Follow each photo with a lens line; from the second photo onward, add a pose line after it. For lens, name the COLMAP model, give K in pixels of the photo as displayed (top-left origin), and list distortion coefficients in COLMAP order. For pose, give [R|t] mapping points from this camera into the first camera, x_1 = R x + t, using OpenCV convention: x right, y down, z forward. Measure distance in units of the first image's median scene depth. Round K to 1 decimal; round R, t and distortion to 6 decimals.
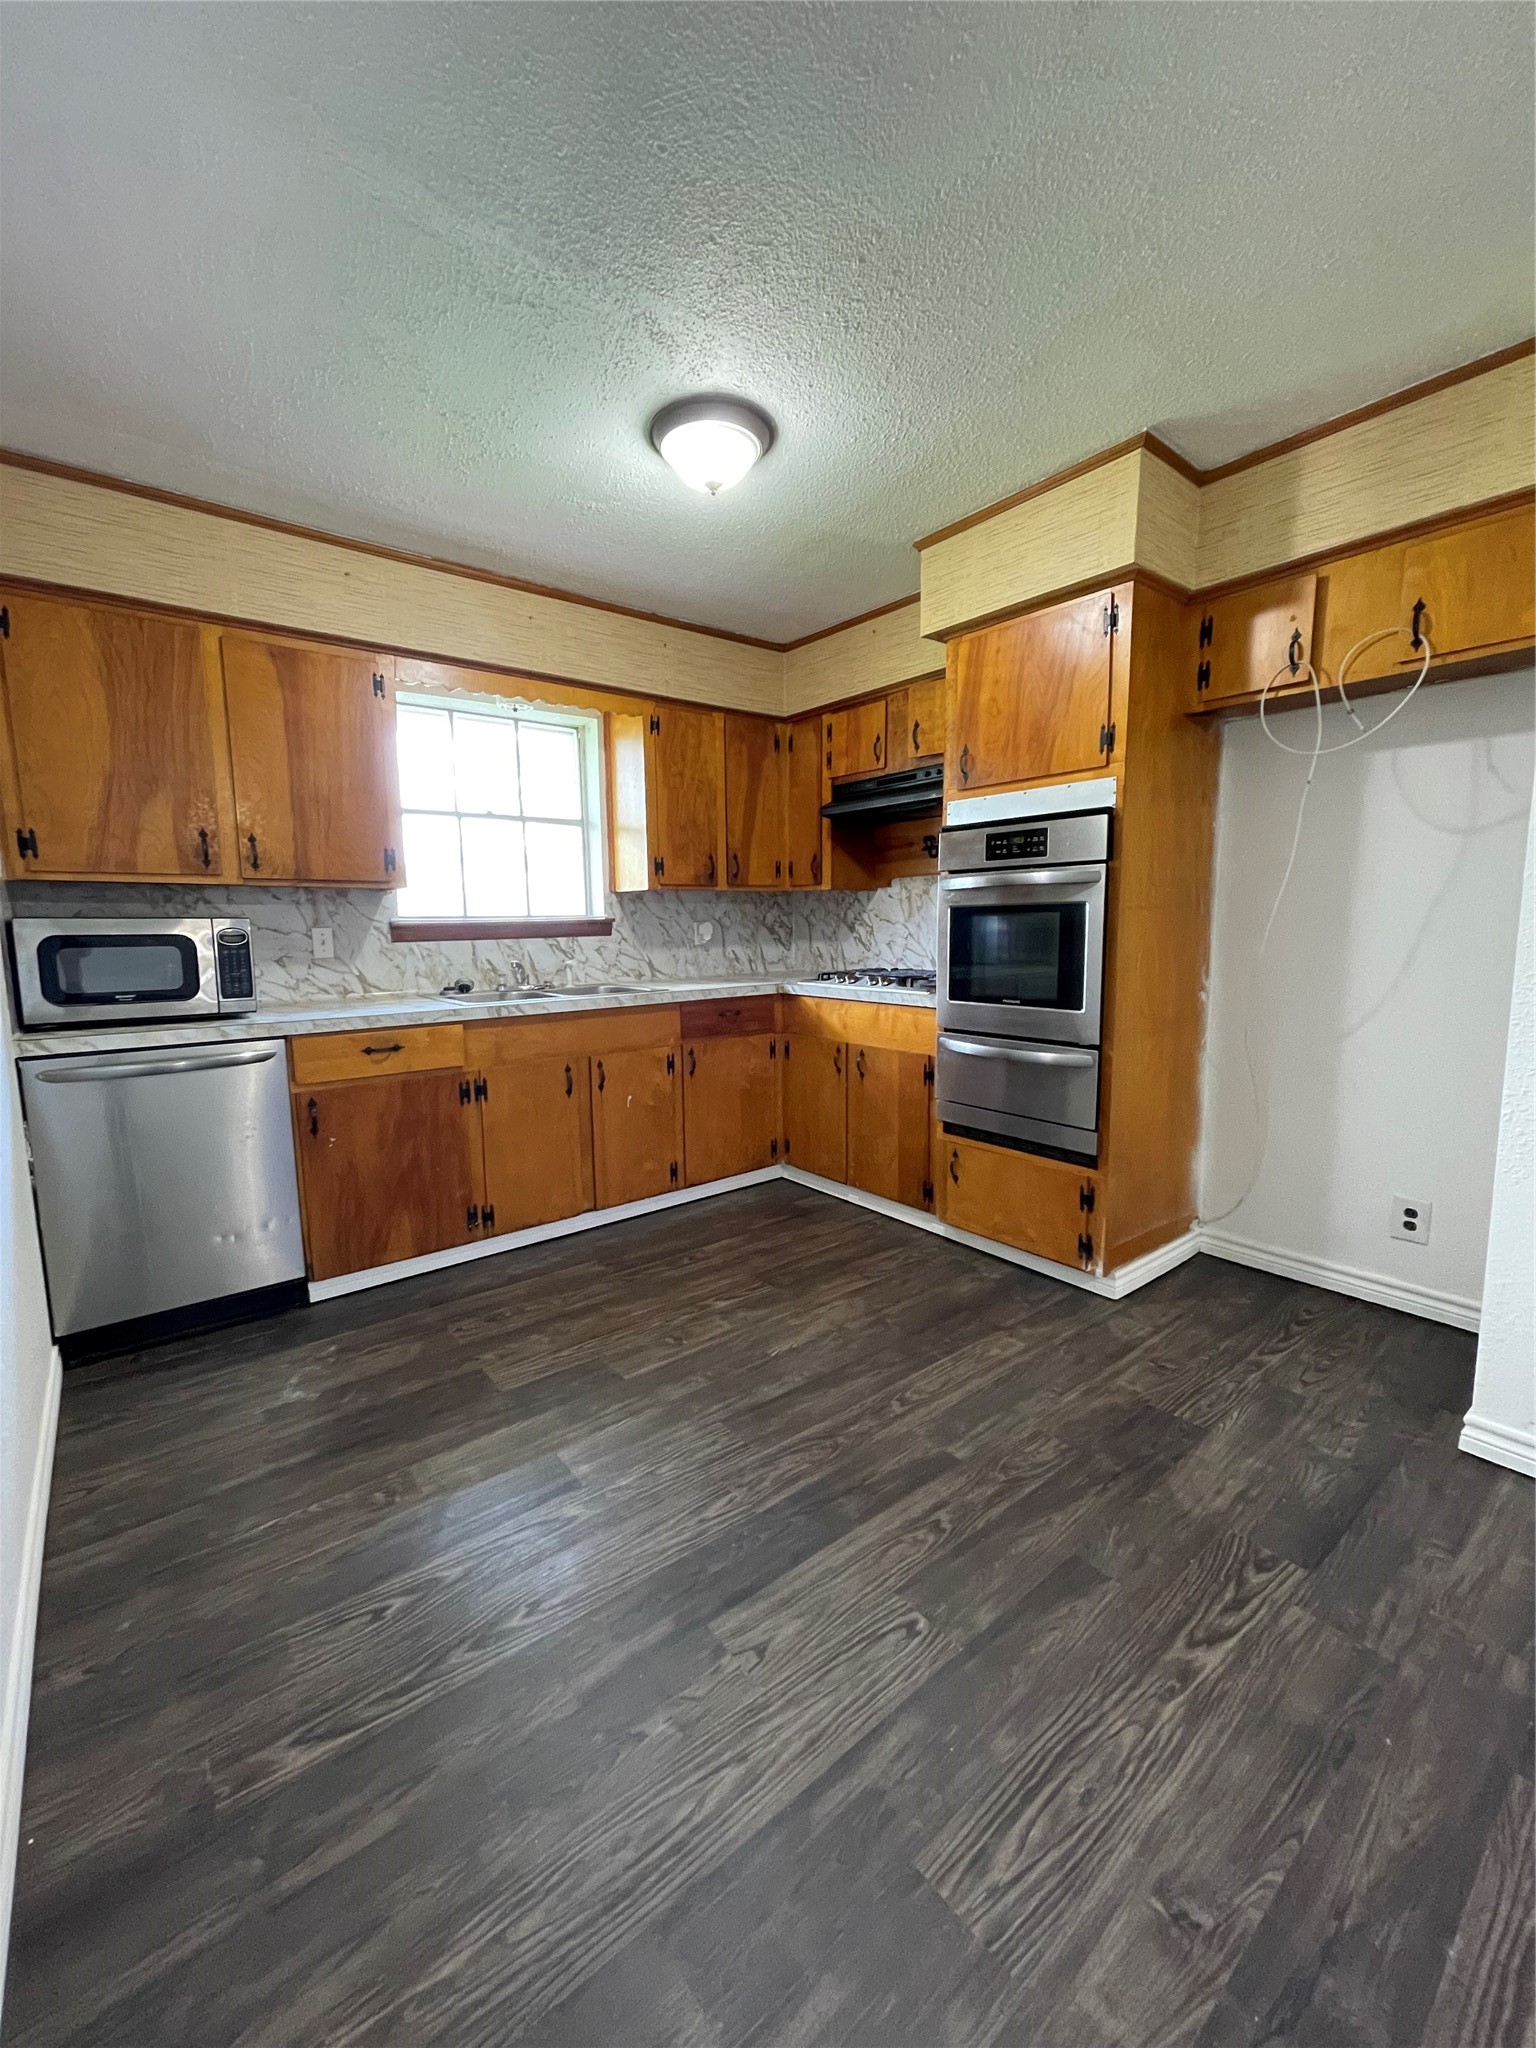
lens RADIAL K [[826.1, 0, 769.9], [0, 826.1, 1025.2], [0, 0, 1]] dist [-0.002979, -0.000458]
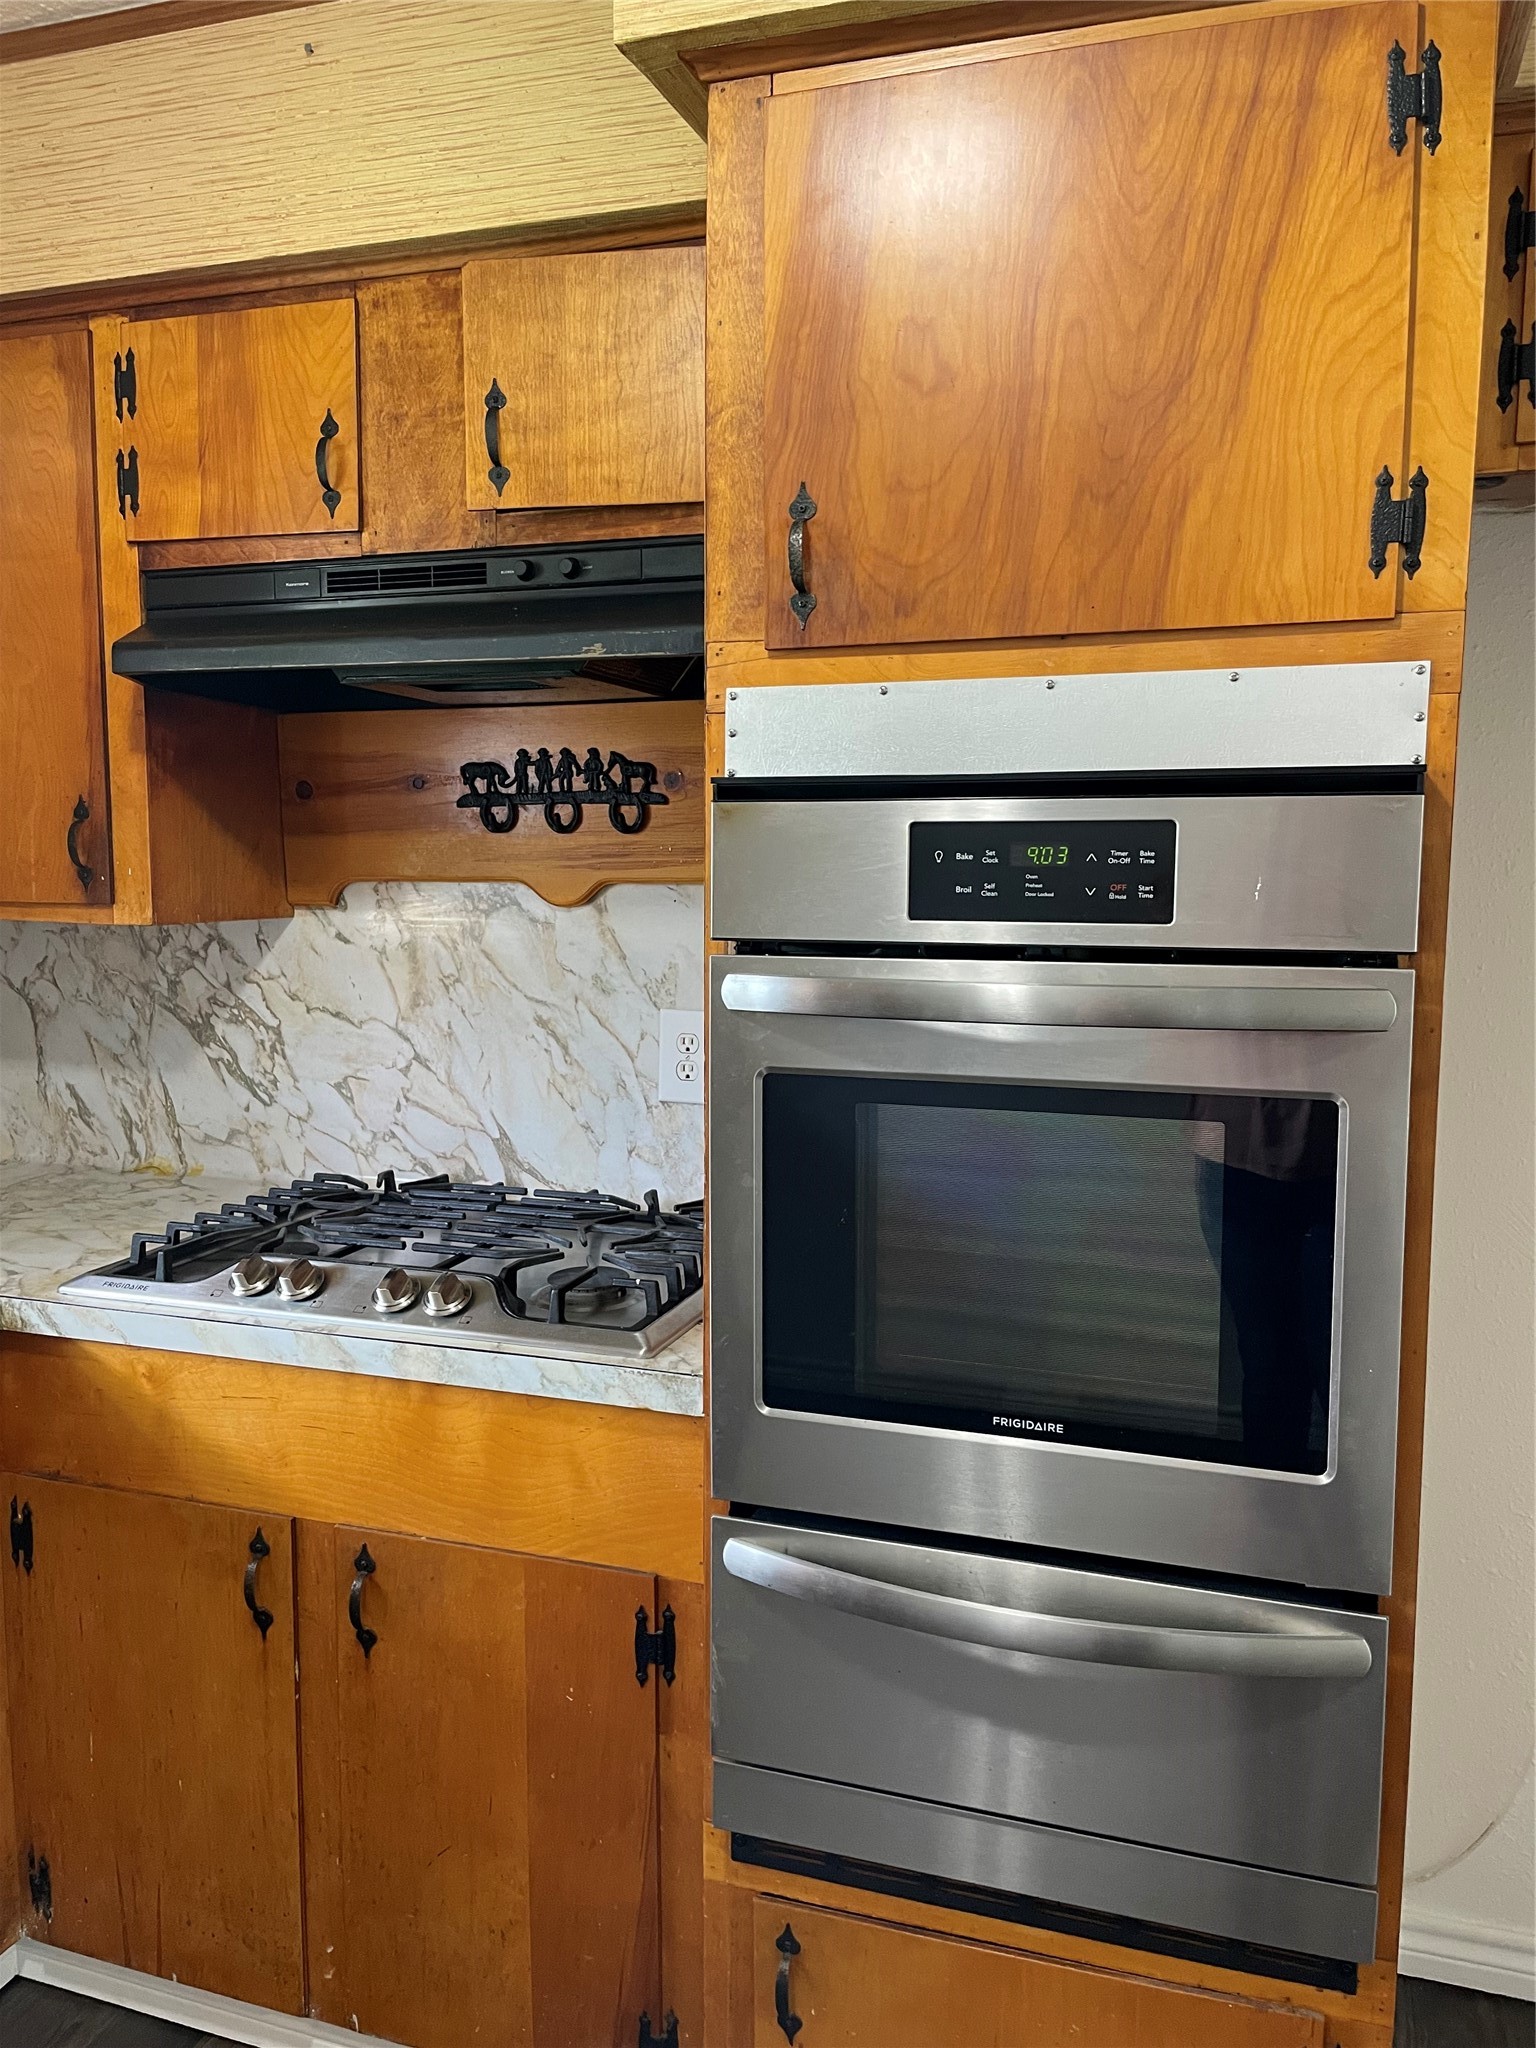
lens RADIAL K [[1546.7, 0, 770.0], [0, 1546.7, 1015.9], [0, 0, 1]] dist [0.075154, -0.099991]
pose [[0.842804, -0.043293, 0.536477, -0.048889], [0.054614, 0.998494, -0.005222, -0.146810], [-0.535443, 0.033700, 0.843899, 0.522539]]
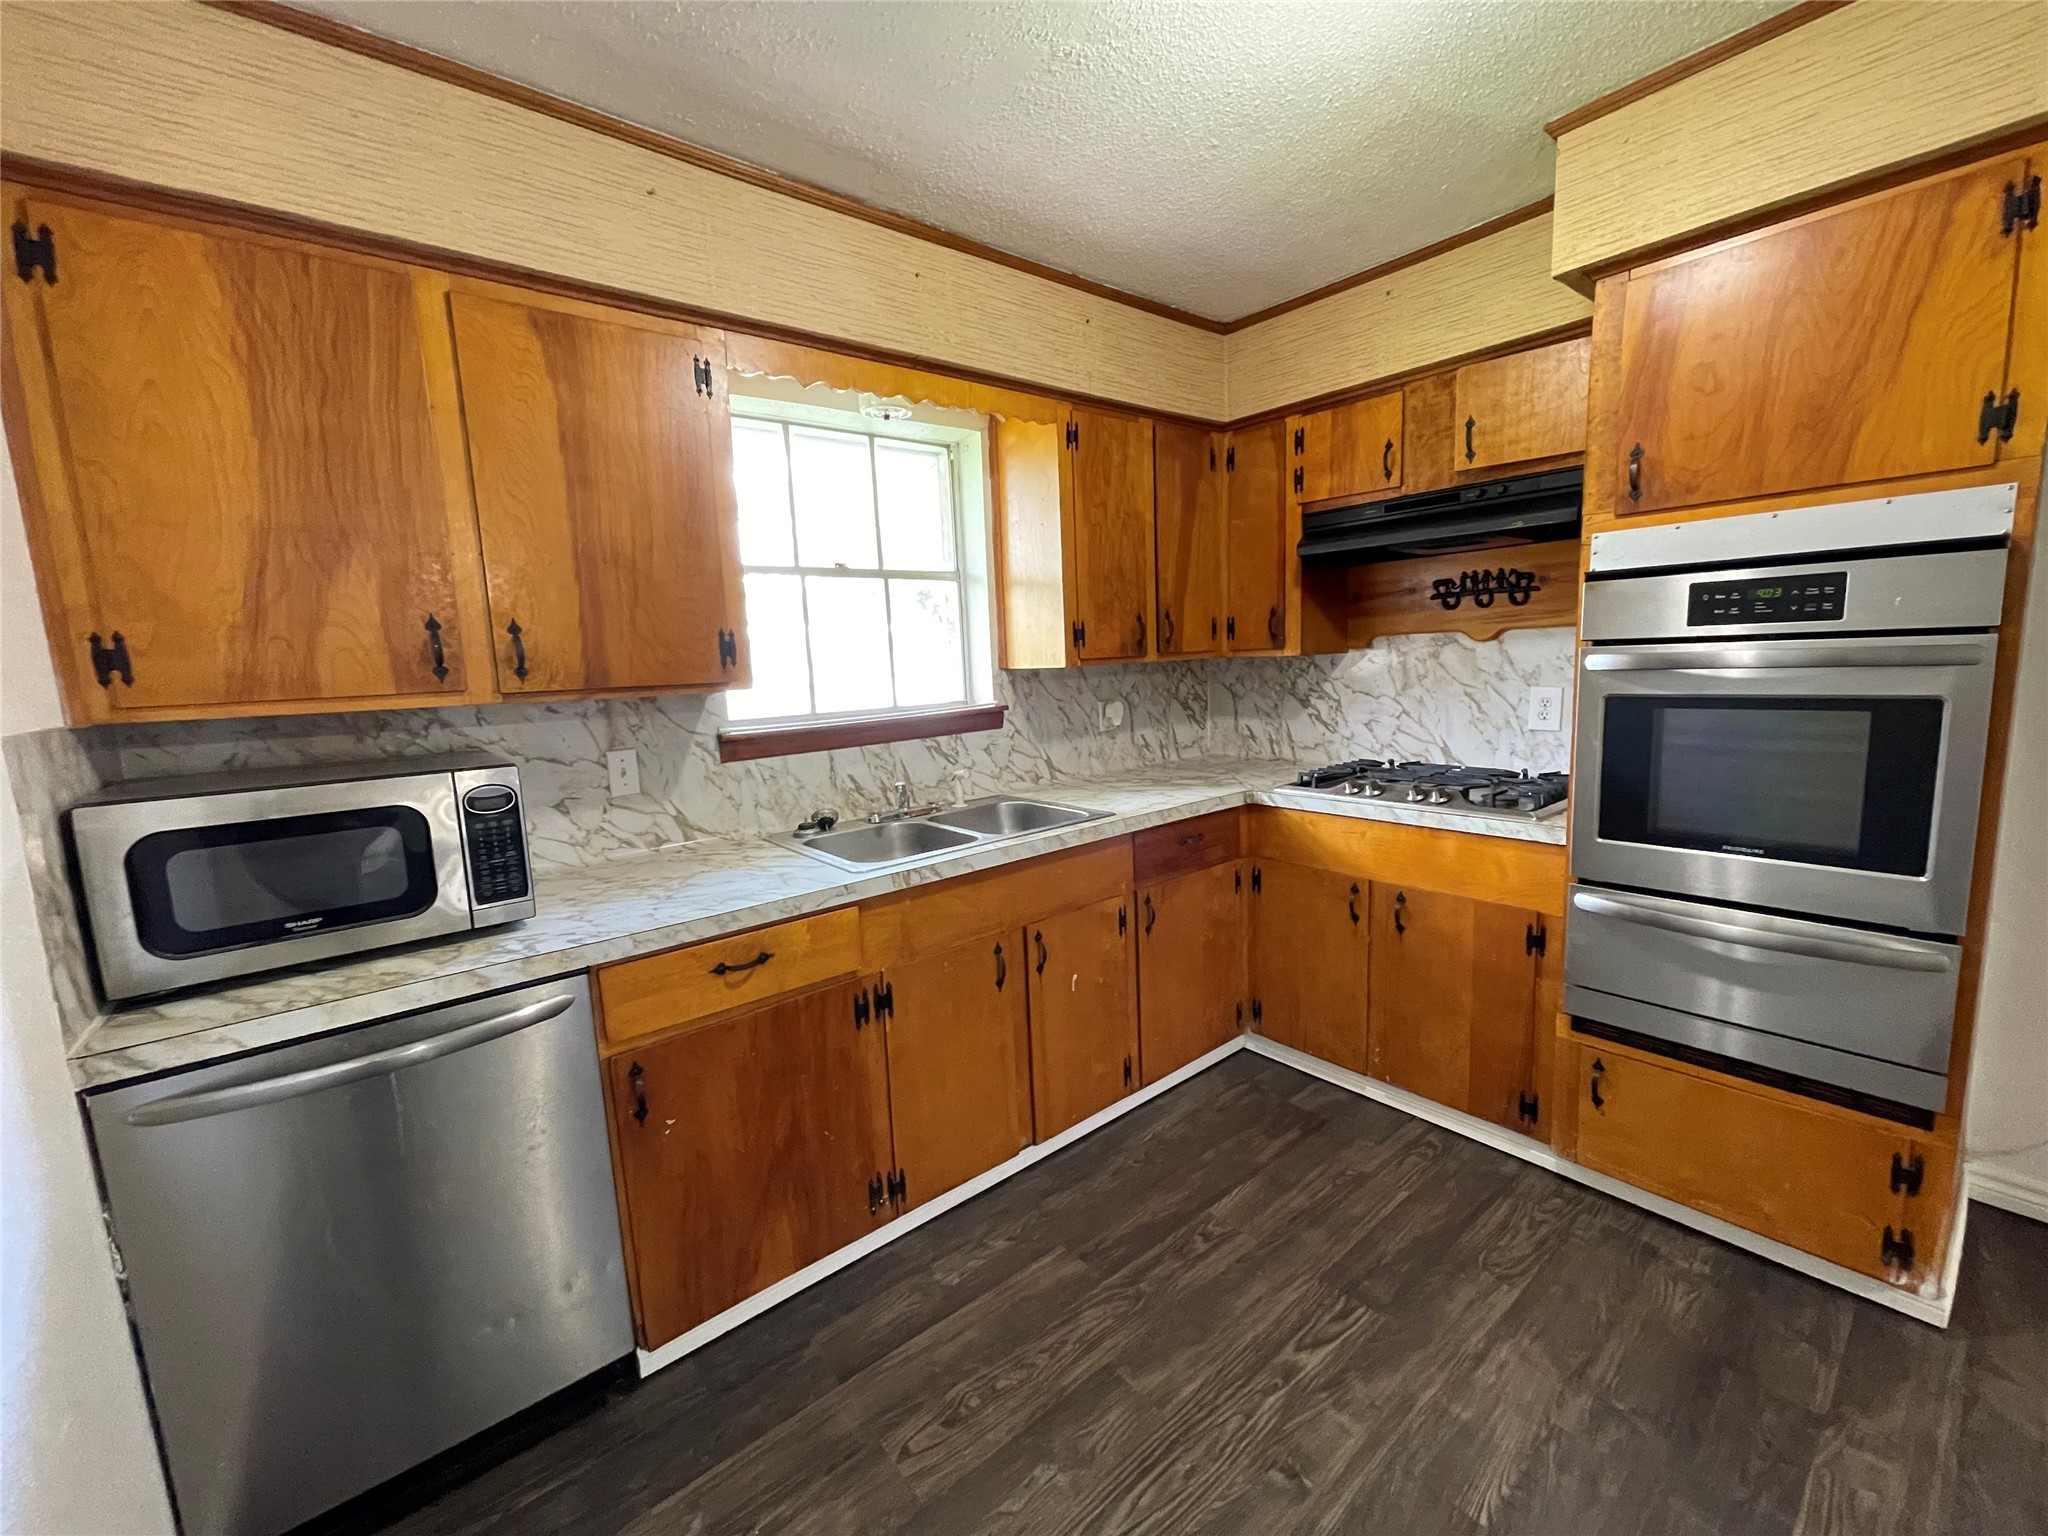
lens RADIAL K [[825.3, 0, 1029.9], [0, 825.3, 767.6], [0, 0, 1]] dist [0.000694, -0.000113]
pose [[0.999380, -0.033409, 0.011102, -0.221662], [0.033279, 0.999378, 0.011652, -0.101489], [-0.011484, -0.011275, 0.999870, 0.331065]]
